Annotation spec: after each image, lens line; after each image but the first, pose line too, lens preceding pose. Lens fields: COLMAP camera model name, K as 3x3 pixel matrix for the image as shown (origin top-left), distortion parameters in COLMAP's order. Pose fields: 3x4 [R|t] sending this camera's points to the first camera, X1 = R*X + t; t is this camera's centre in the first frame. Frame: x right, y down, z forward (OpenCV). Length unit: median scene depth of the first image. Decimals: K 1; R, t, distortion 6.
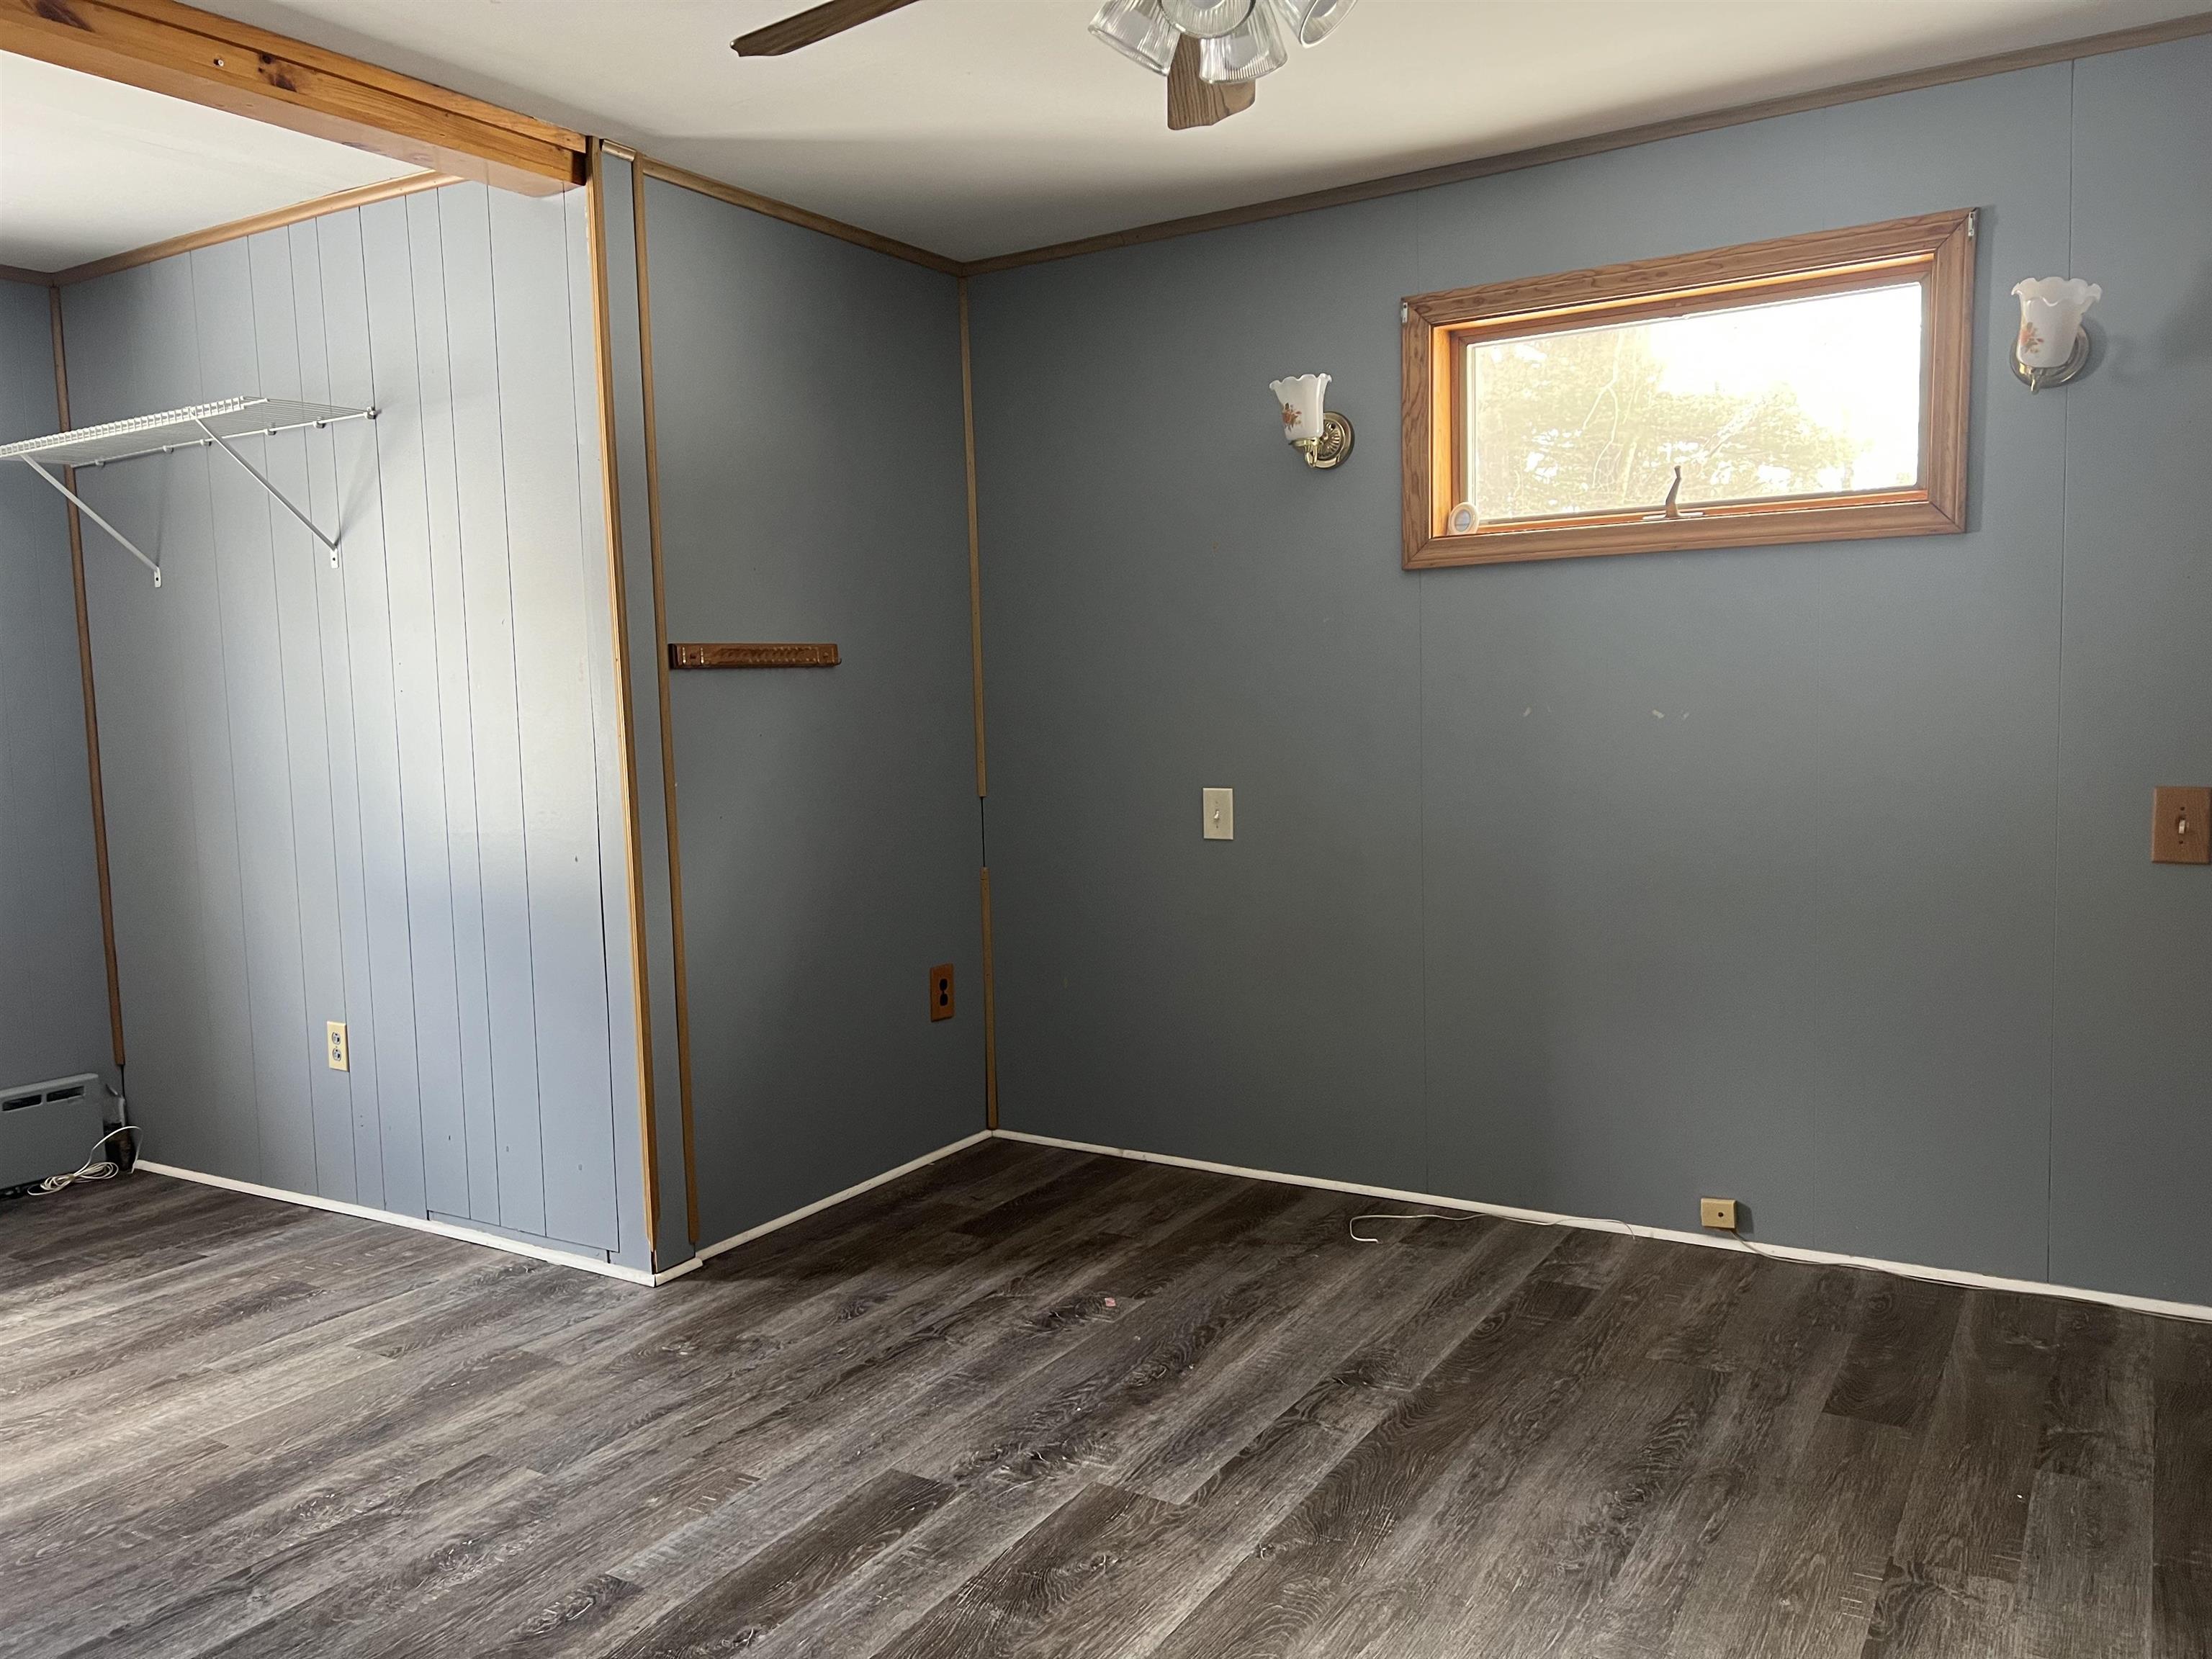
lens RADIAL K [[1671.2, 0, 1110.6], [0, 1671.2, 830.4], [0, 0, 1]] dist [0.047805, -0.050669]
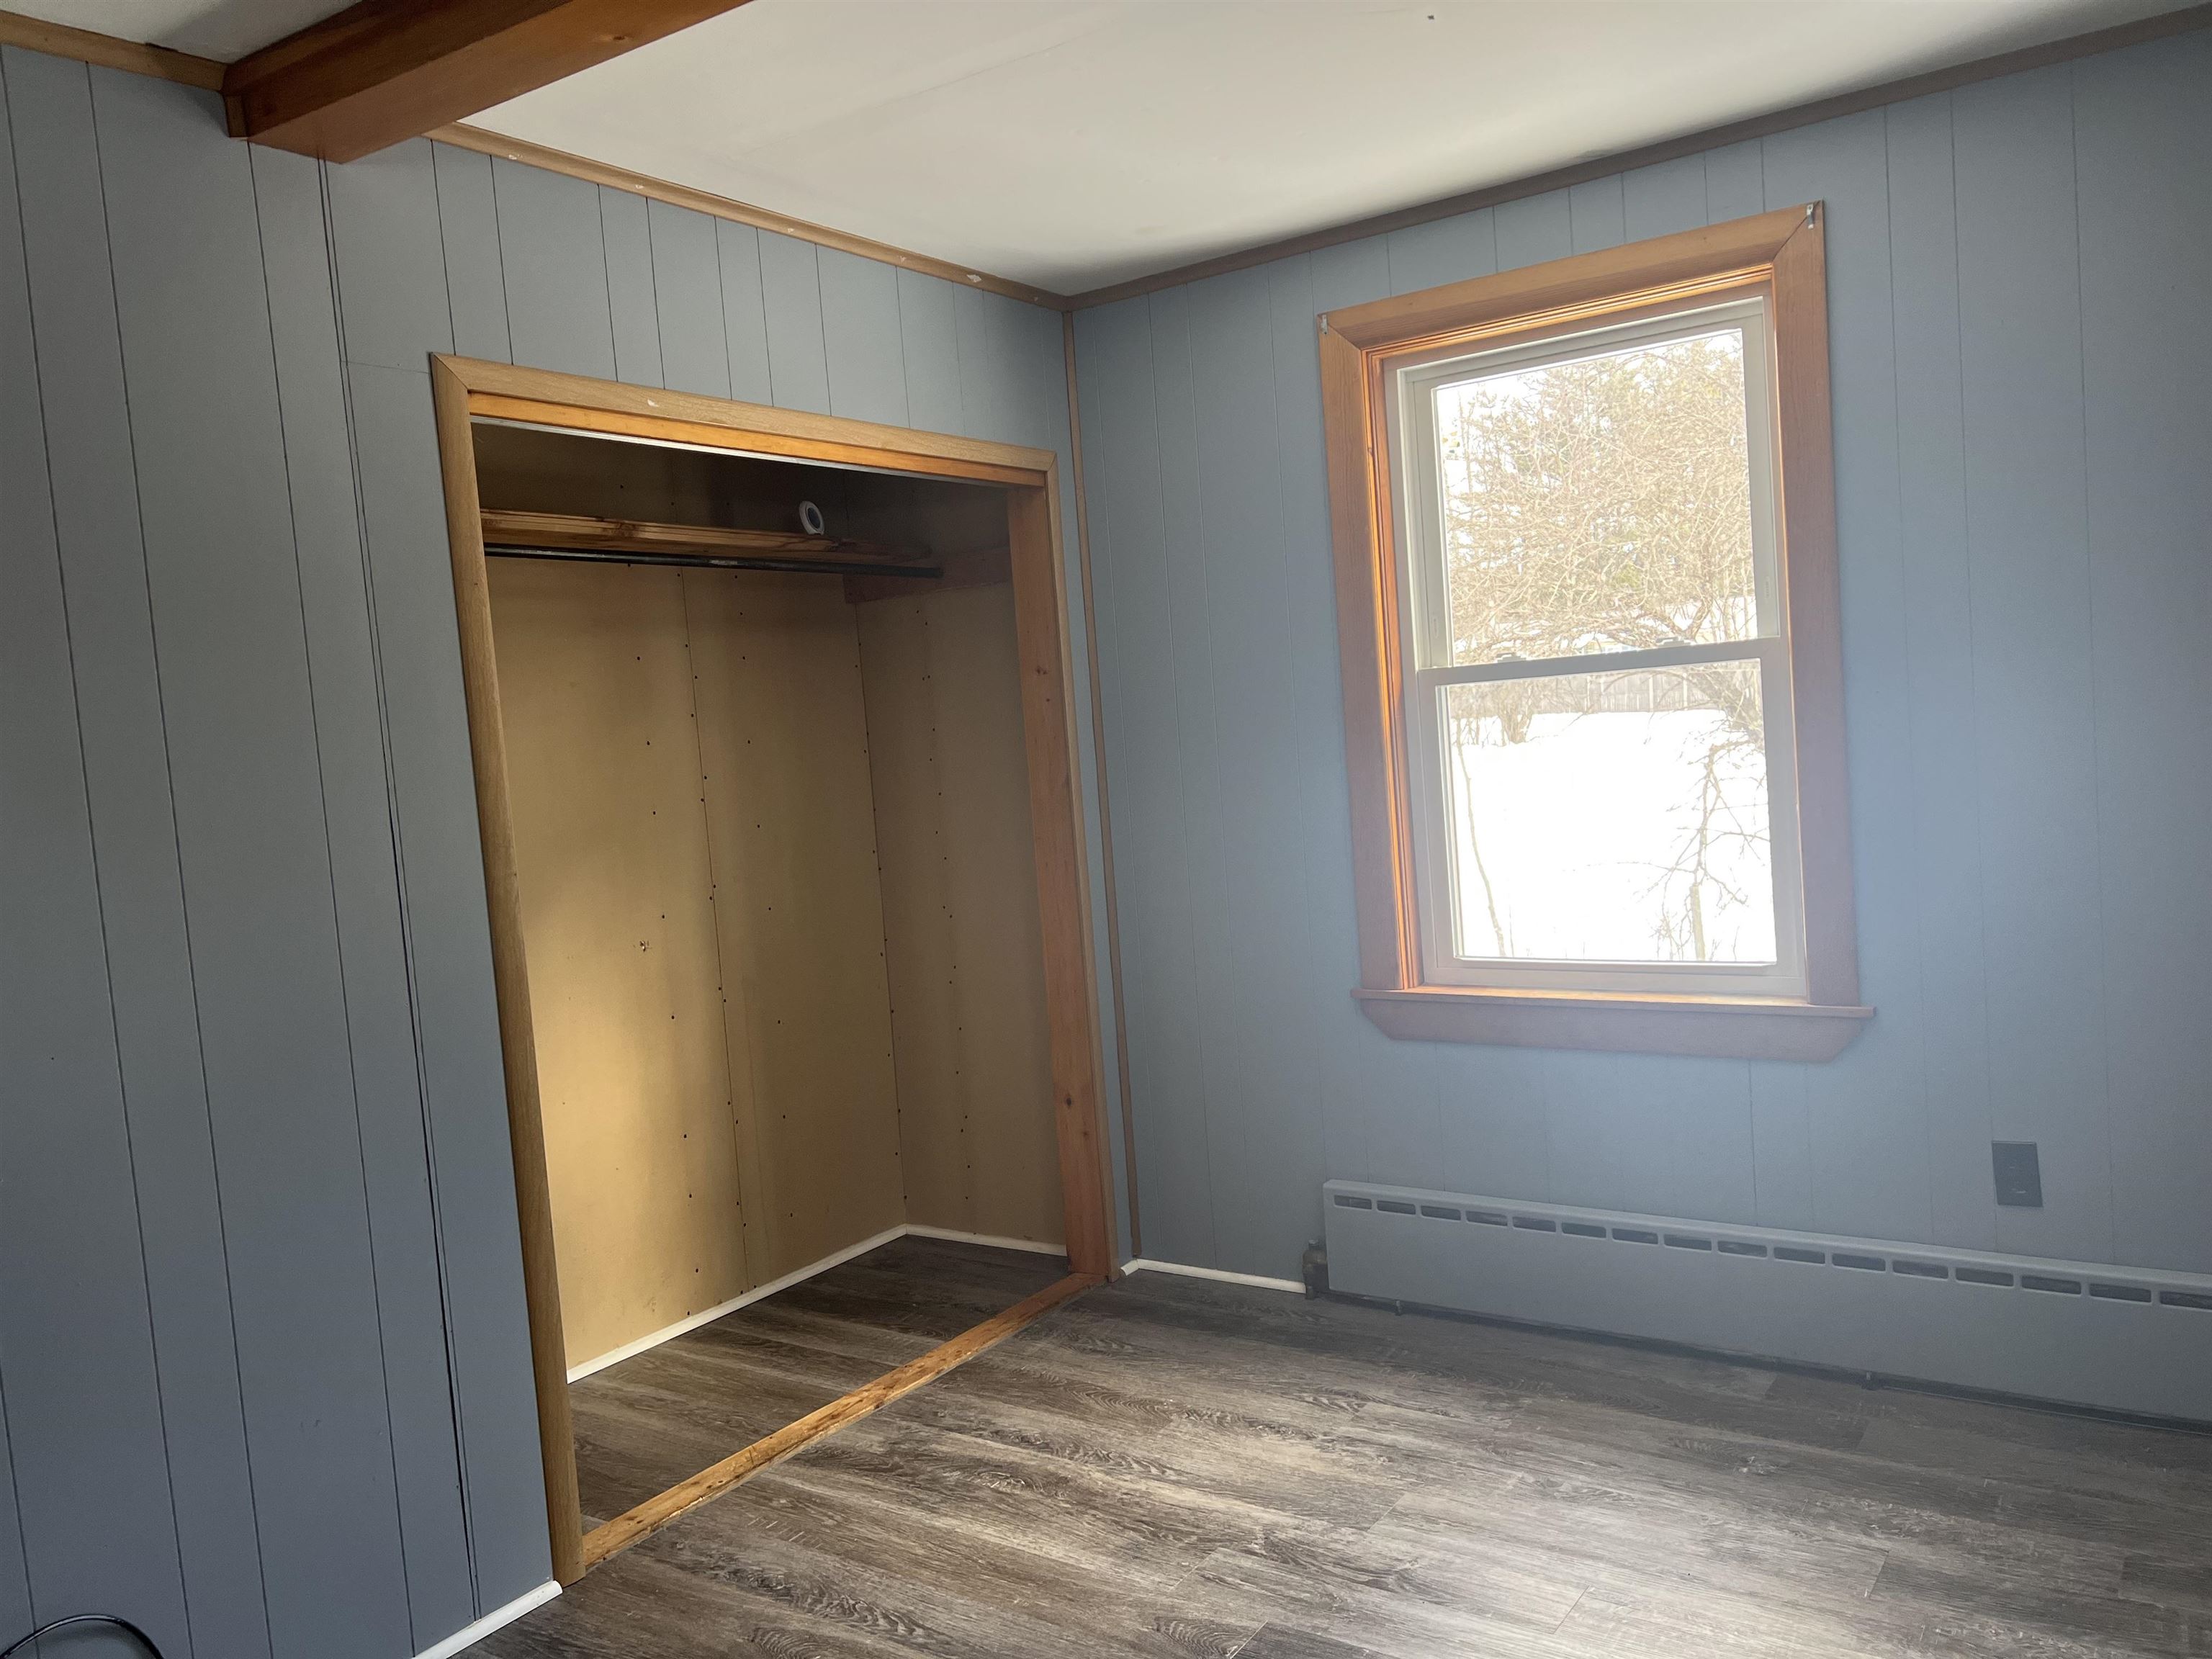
lens RADIAL K [[1671.2, 0, 1111.6], [0, 1671.2, 831.2], [0, 0, 1]] dist [0.047805, -0.050669]
pose [[-0.046363, 0.103123, -0.993588, -0.010772], [-0.007379, 0.994595, 0.103572, -0.101735], [0.998897, 0.012133, -0.045351, 0.686329]]
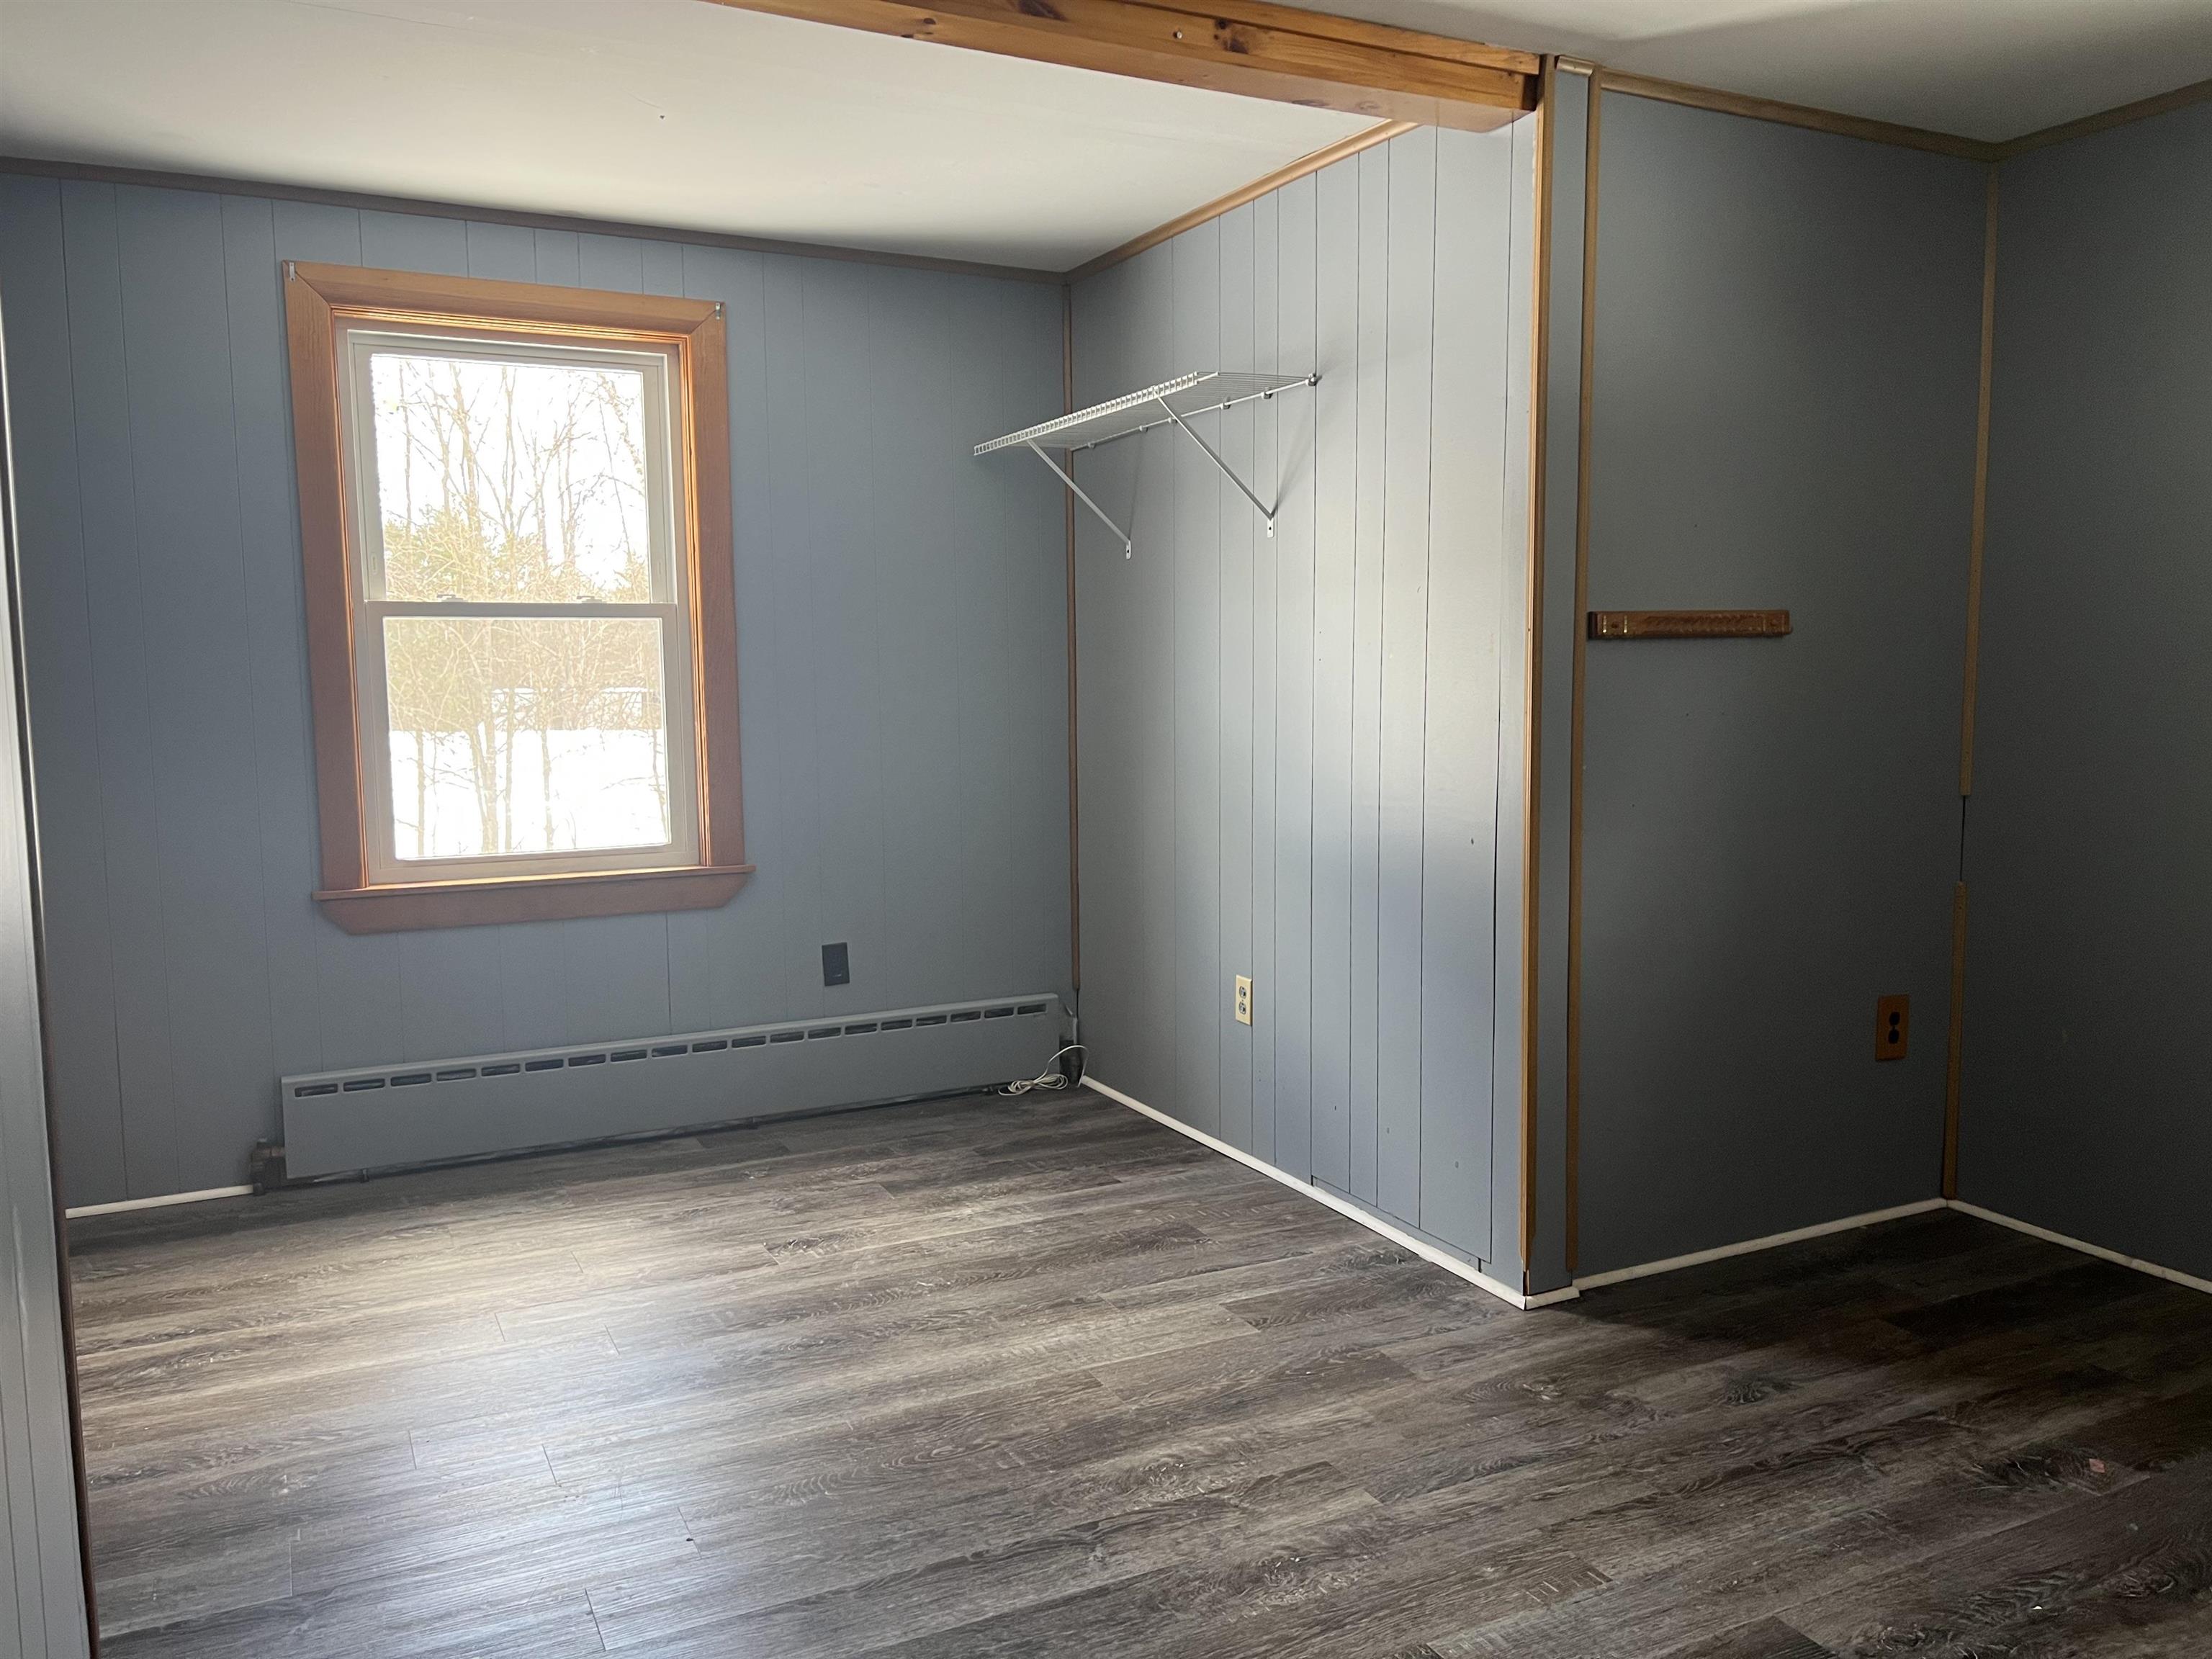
lens RADIAL K [[1671.2, 0, 1110.2], [0, 1671.2, 827.9], [0, 0, 1]] dist [0.047805, -0.050669]
pose [[0.851133, 0.072365, -0.519938, -0.003536], [-0.060593, 0.997376, 0.039624, -0.015533], [0.521441, -0.002221, 0.853285, 0.095332]]
